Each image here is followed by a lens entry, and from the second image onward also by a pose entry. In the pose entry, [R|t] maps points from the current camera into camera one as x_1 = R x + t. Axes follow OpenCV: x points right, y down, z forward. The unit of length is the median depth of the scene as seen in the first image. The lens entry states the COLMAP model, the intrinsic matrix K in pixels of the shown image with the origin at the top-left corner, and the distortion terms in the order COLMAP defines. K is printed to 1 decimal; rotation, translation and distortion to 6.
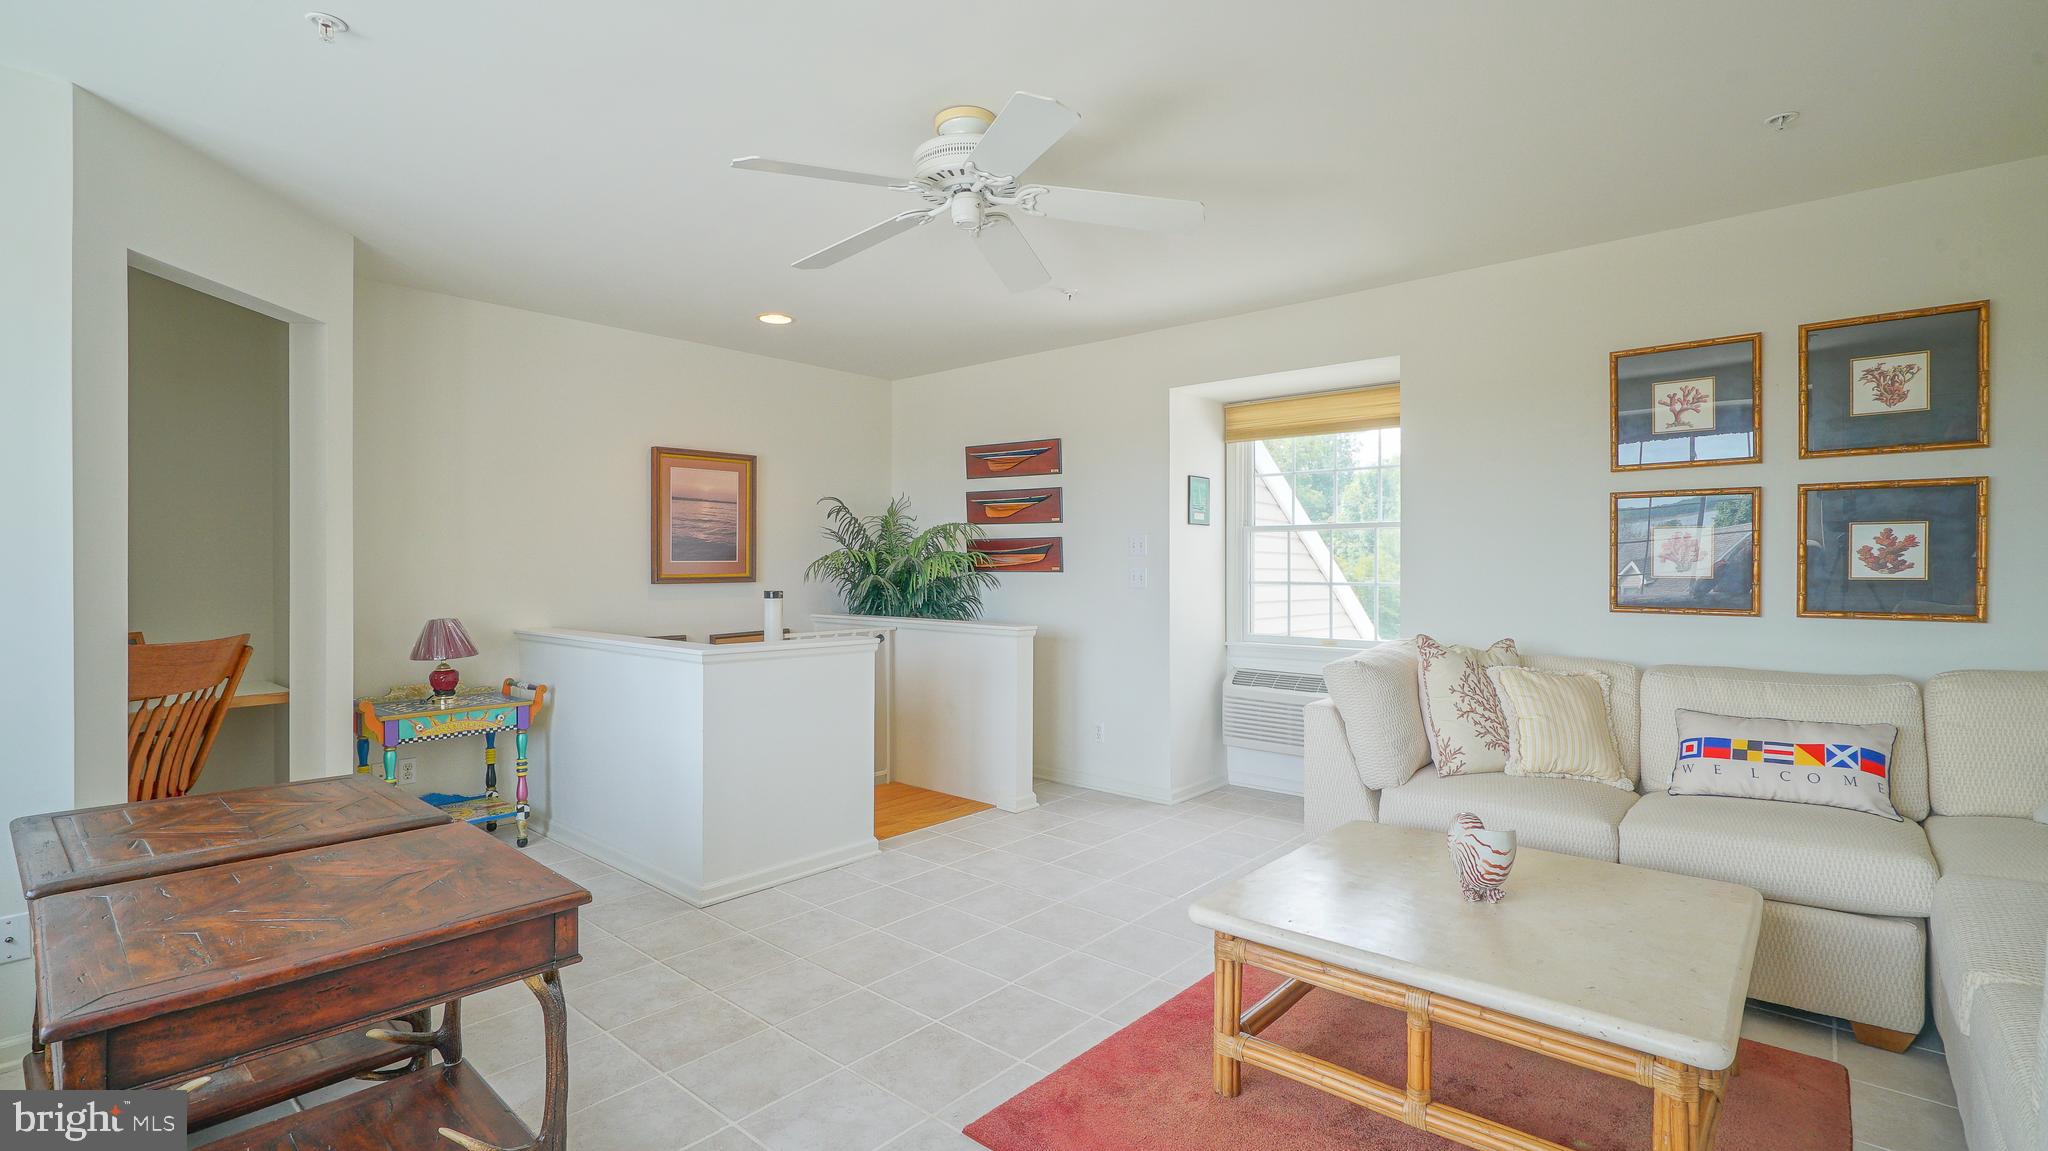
lens RADIAL K [[937.7, 0, 1024.0], [0, 937.7, 575.5], [0, 0, 1]] dist [-0.001948, 0.000535]
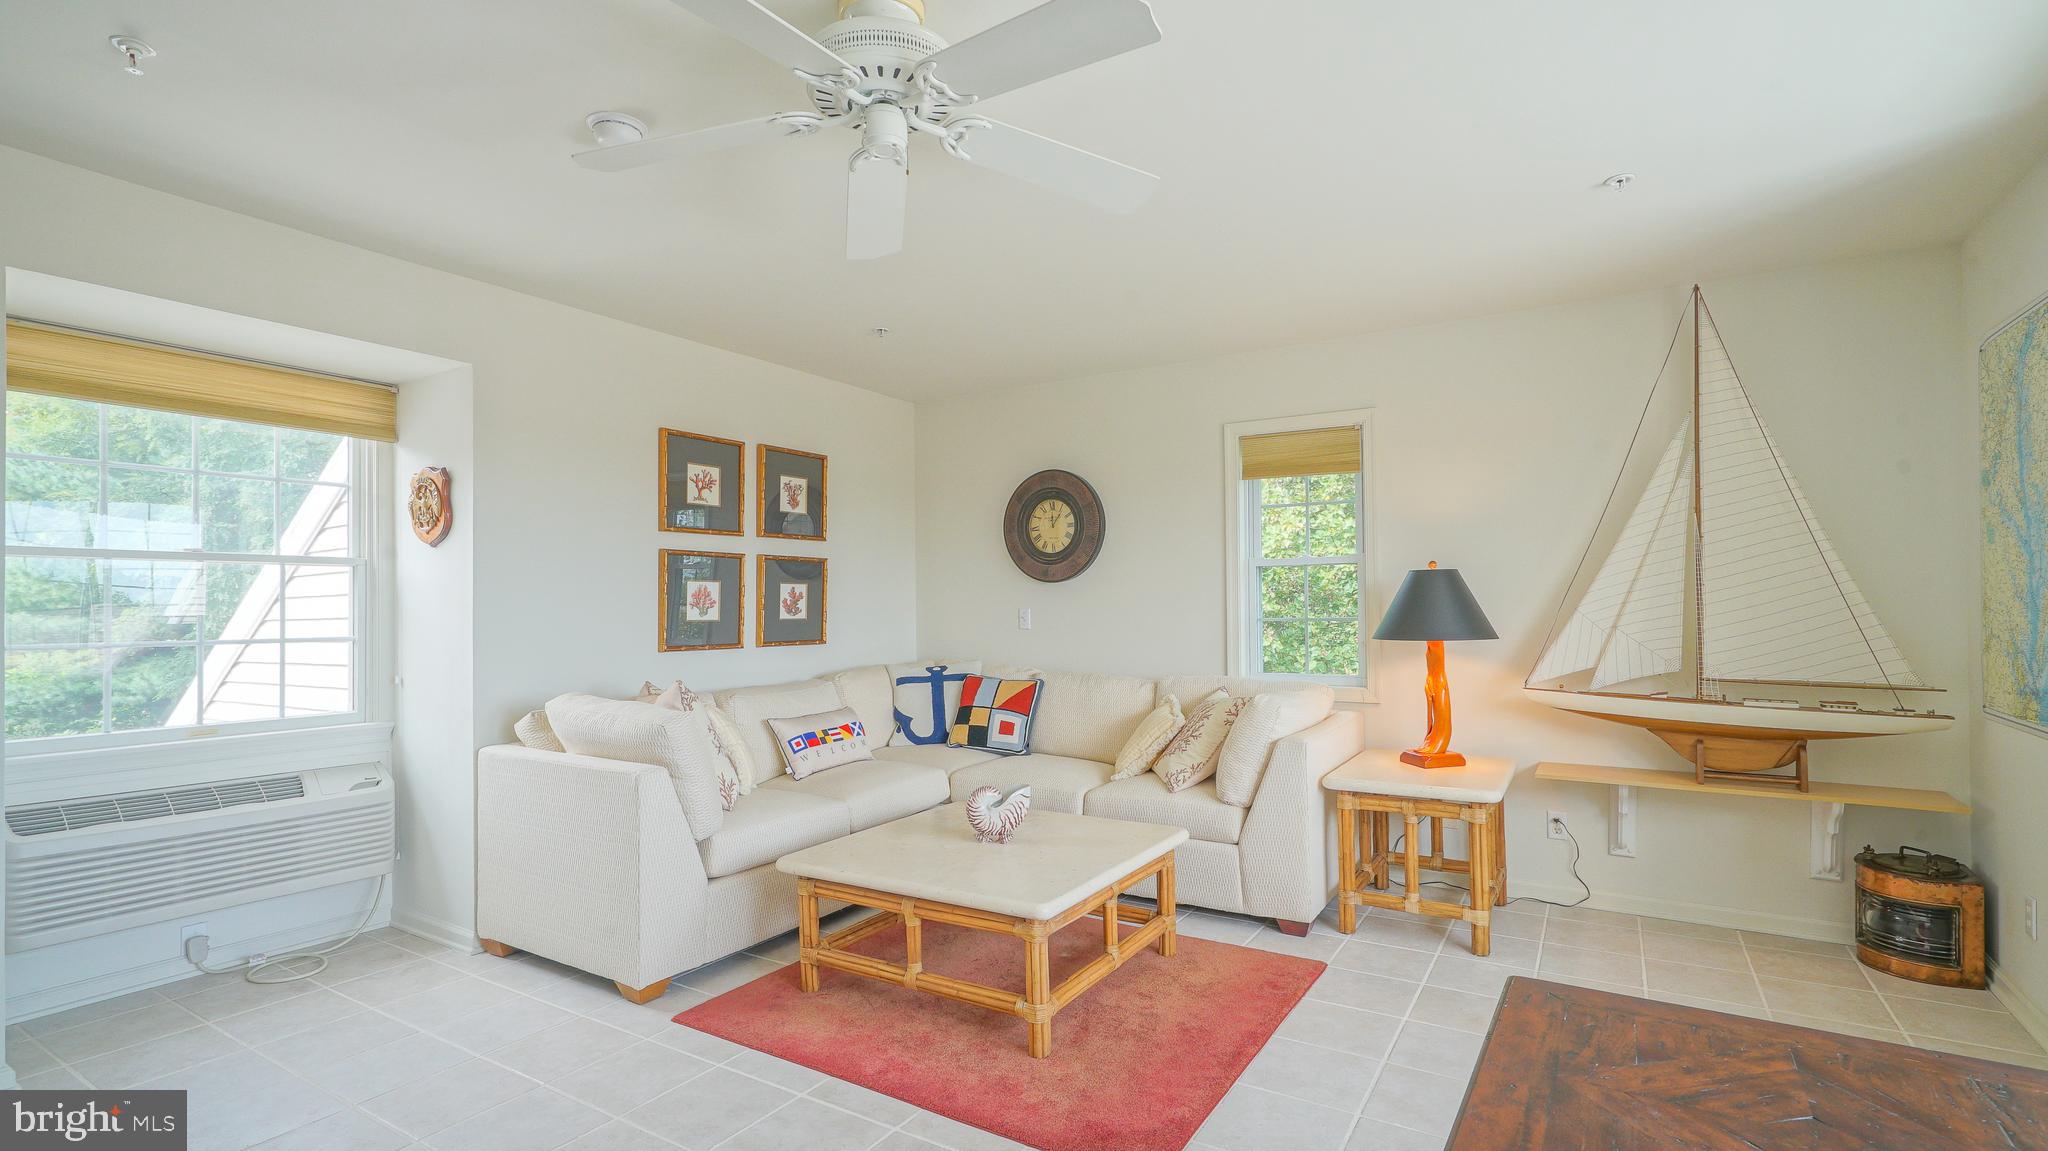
lens RADIAL K [[946.3, 0, 1023.0], [0, 946.3, 604.3], [0, 0, 1]] dist [-0.002824, -0.000123]
pose [[-0.154271, 0.005063, 0.988016, -0.687811], [0.016090, 0.999867, -0.002611, -0.010776], [-0.987898, 0.015494, -0.154331, 0.855946]]
